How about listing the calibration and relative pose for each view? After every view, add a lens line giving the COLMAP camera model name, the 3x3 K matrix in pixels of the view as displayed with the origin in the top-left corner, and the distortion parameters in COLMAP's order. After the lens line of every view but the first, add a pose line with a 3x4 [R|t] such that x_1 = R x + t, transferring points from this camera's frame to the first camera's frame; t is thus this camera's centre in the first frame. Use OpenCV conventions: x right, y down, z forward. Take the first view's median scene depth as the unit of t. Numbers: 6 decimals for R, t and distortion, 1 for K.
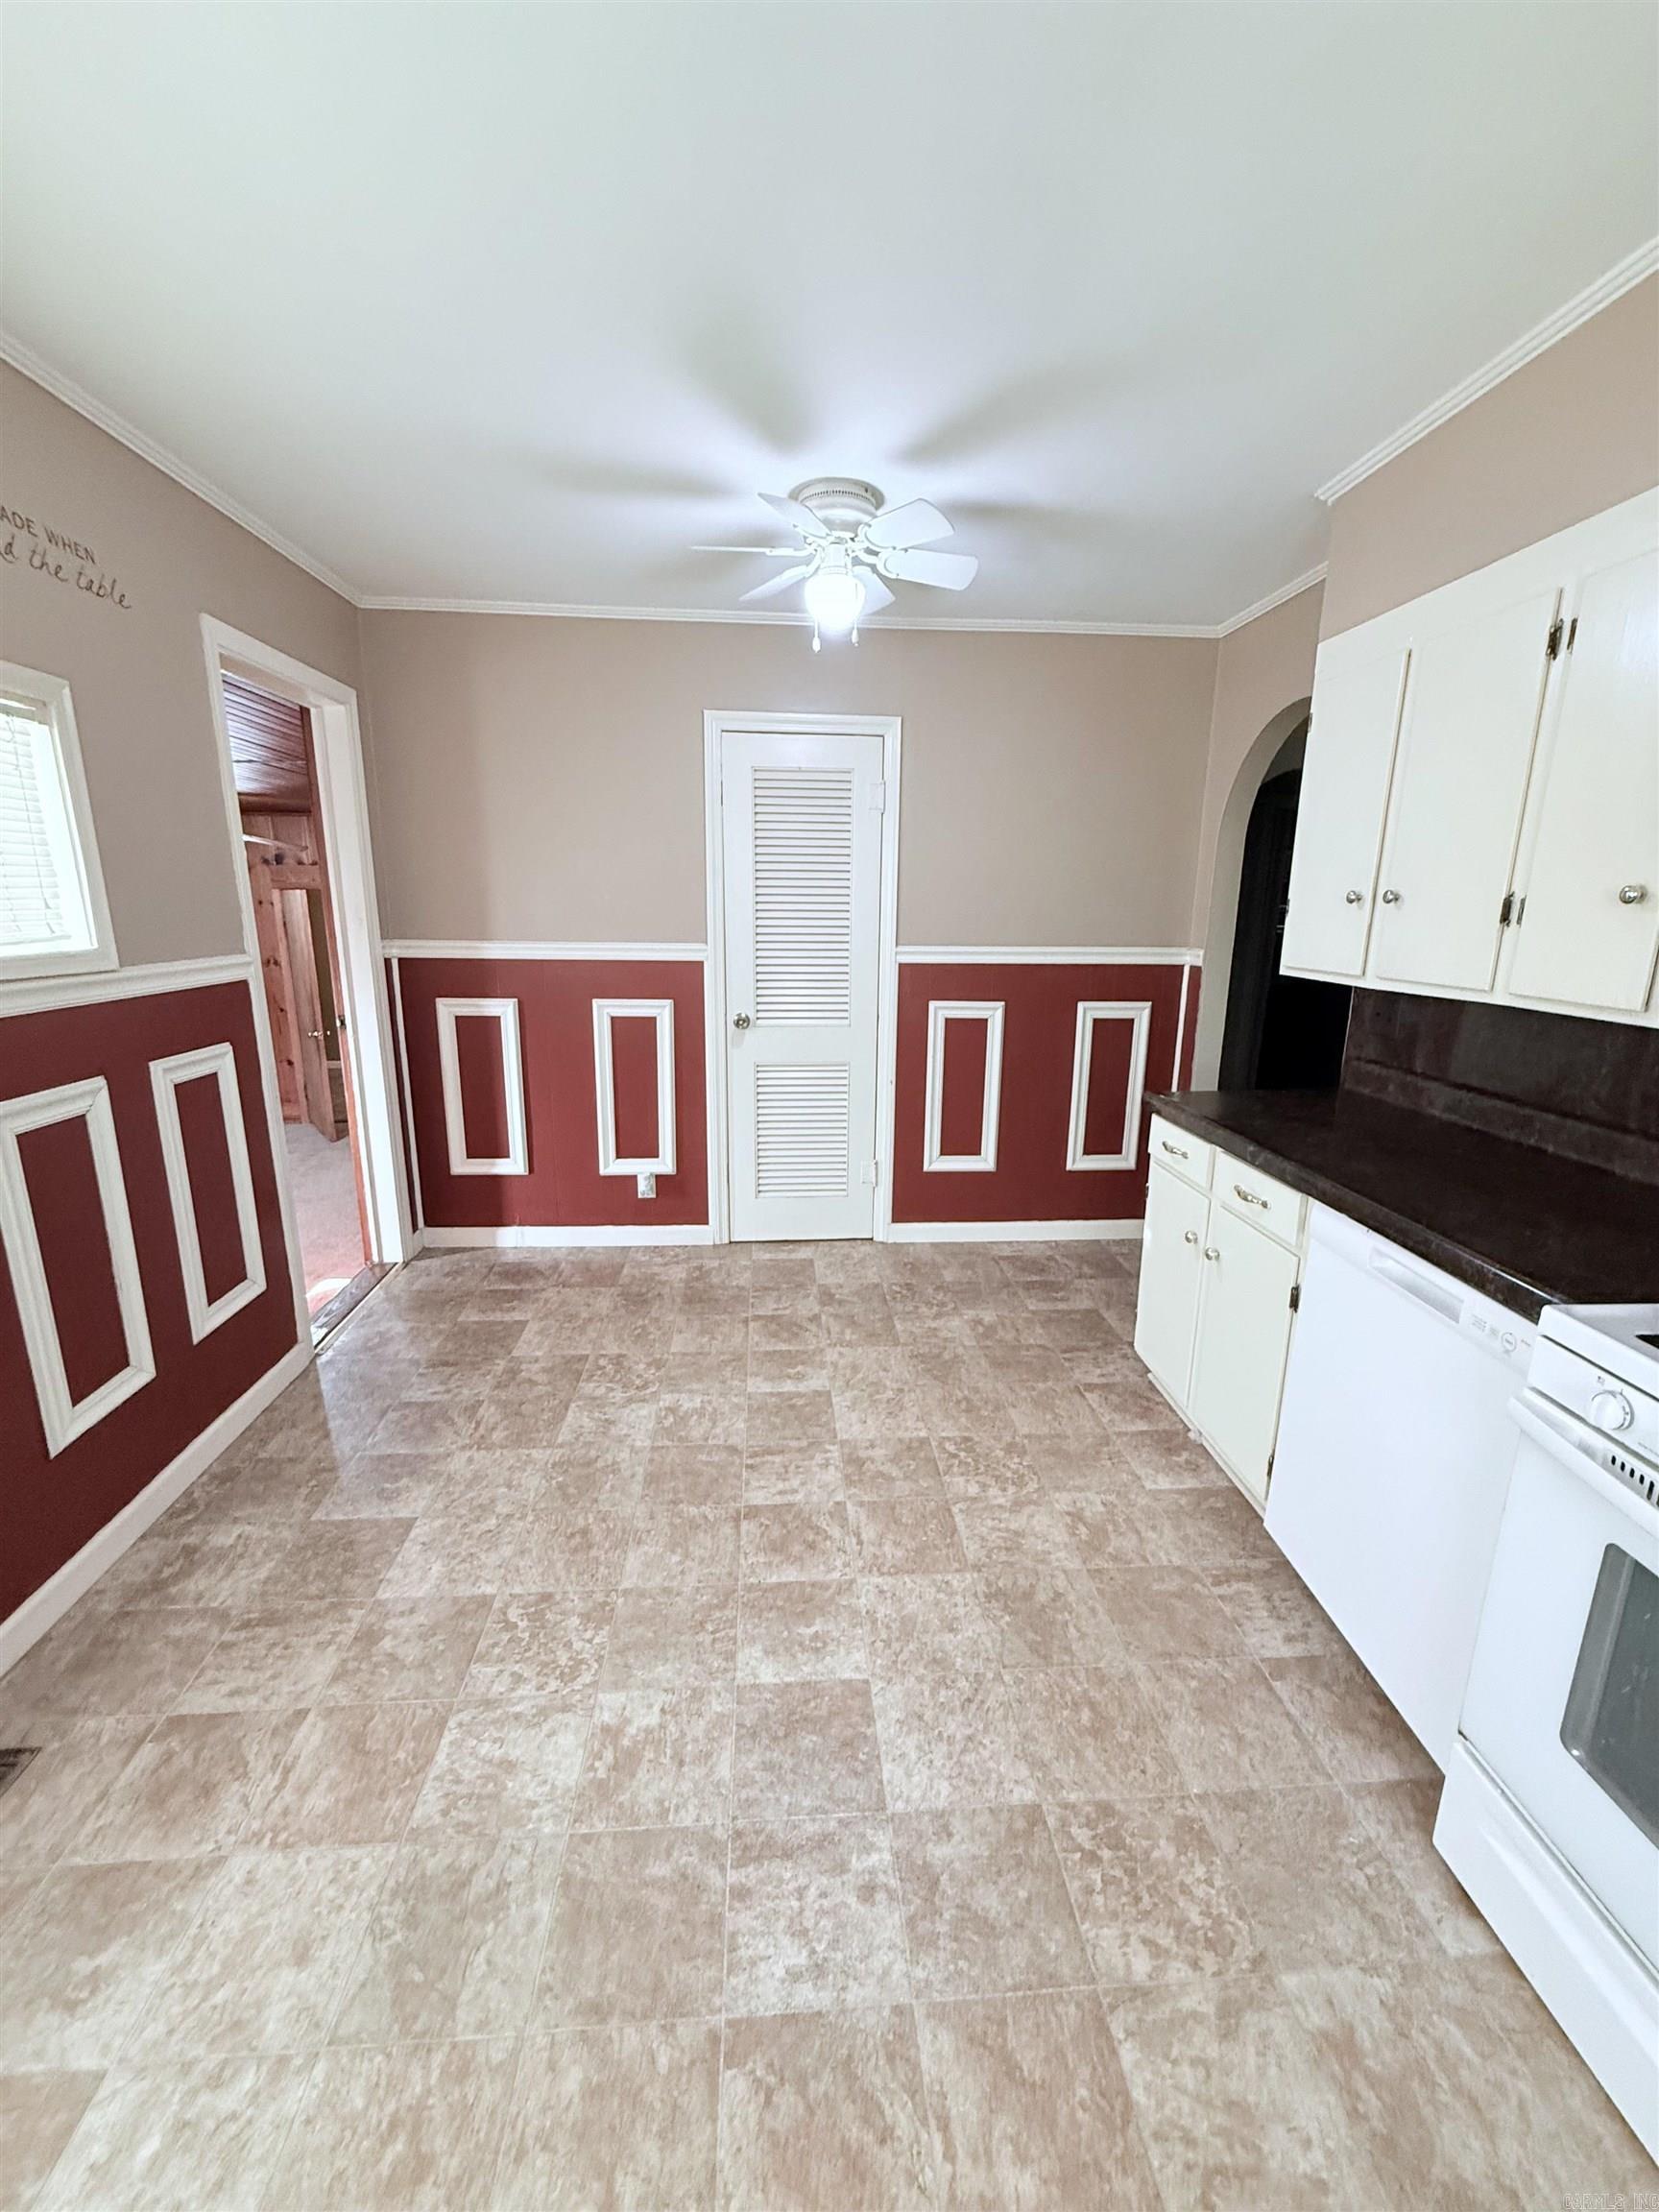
lens RADIAL K [[887.8, 0, 830.9], [0, 887.8, 1108.3], [0, 0, 1]] dist [0.001434, -0.000517]
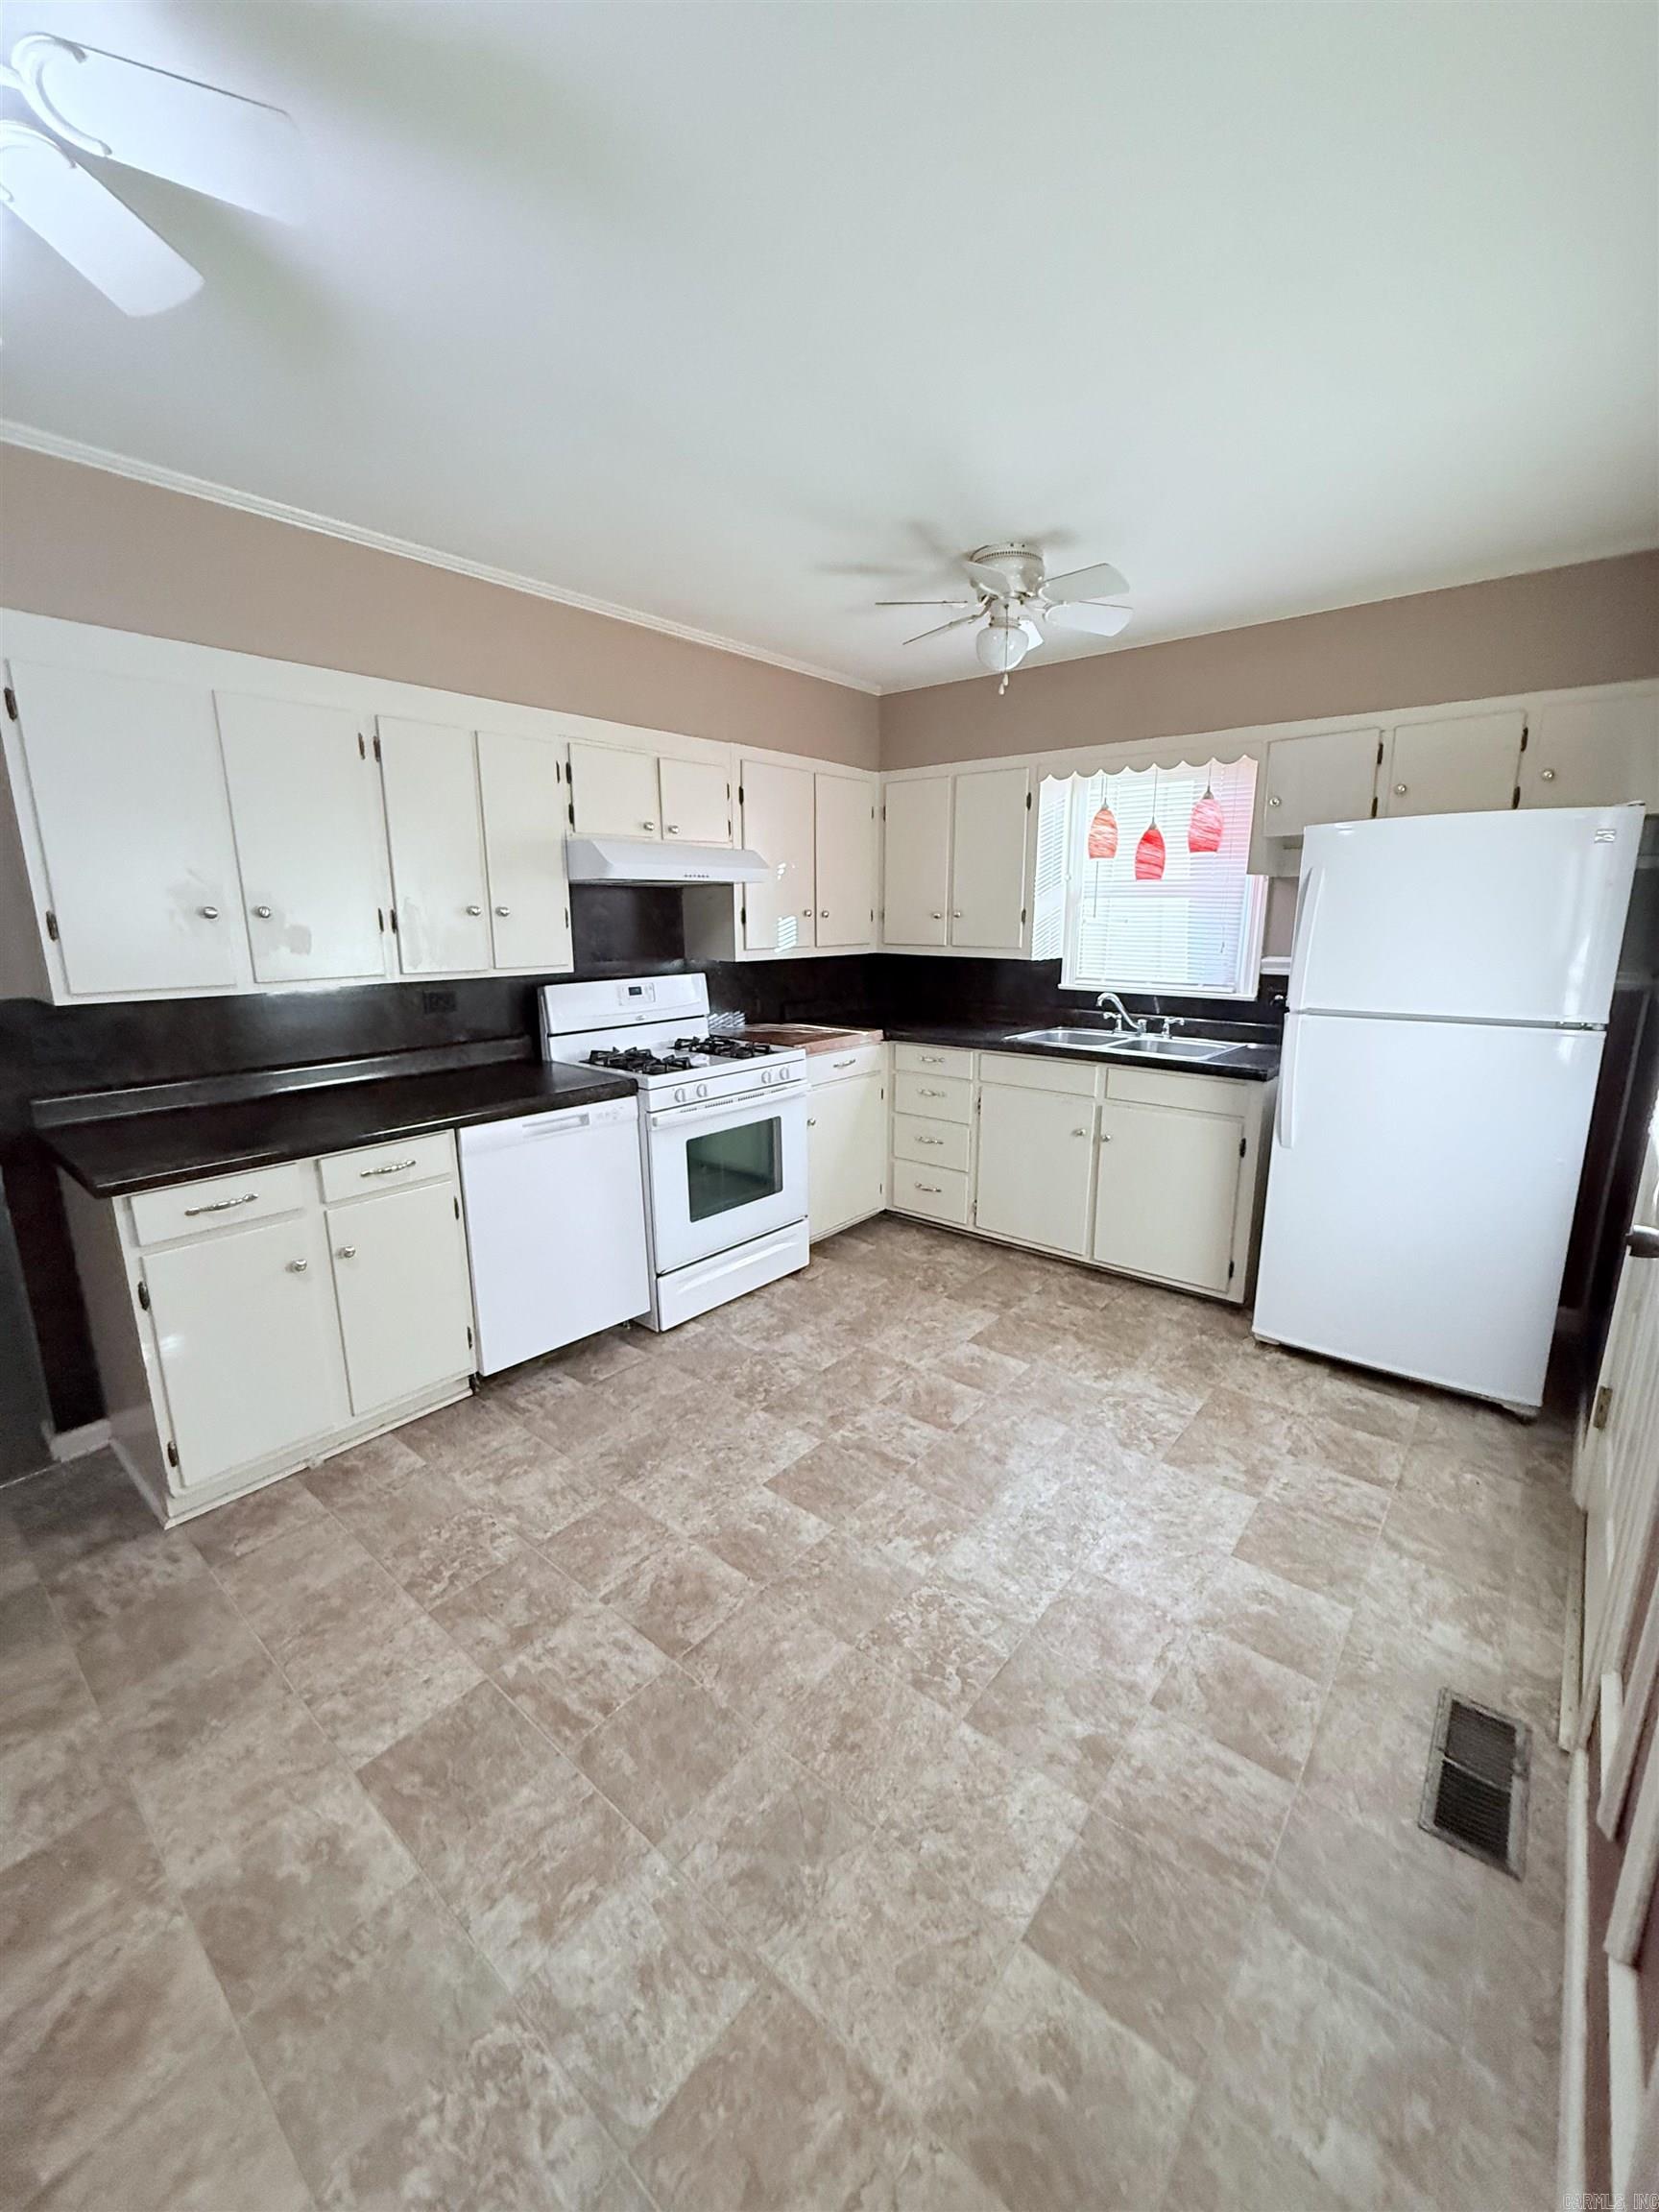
lens RADIAL K [[887.8, 0, 829.4], [0, 887.8, 1106.1], [0, 0, 1]] dist [0.001434, -0.000517]
pose [[-0.722203, -0.159192, 0.673112, -0.797135], [0.151352, 0.913199, 0.378364, -0.366431], [-0.674918, 0.375133, -0.635422, 1.458169]]
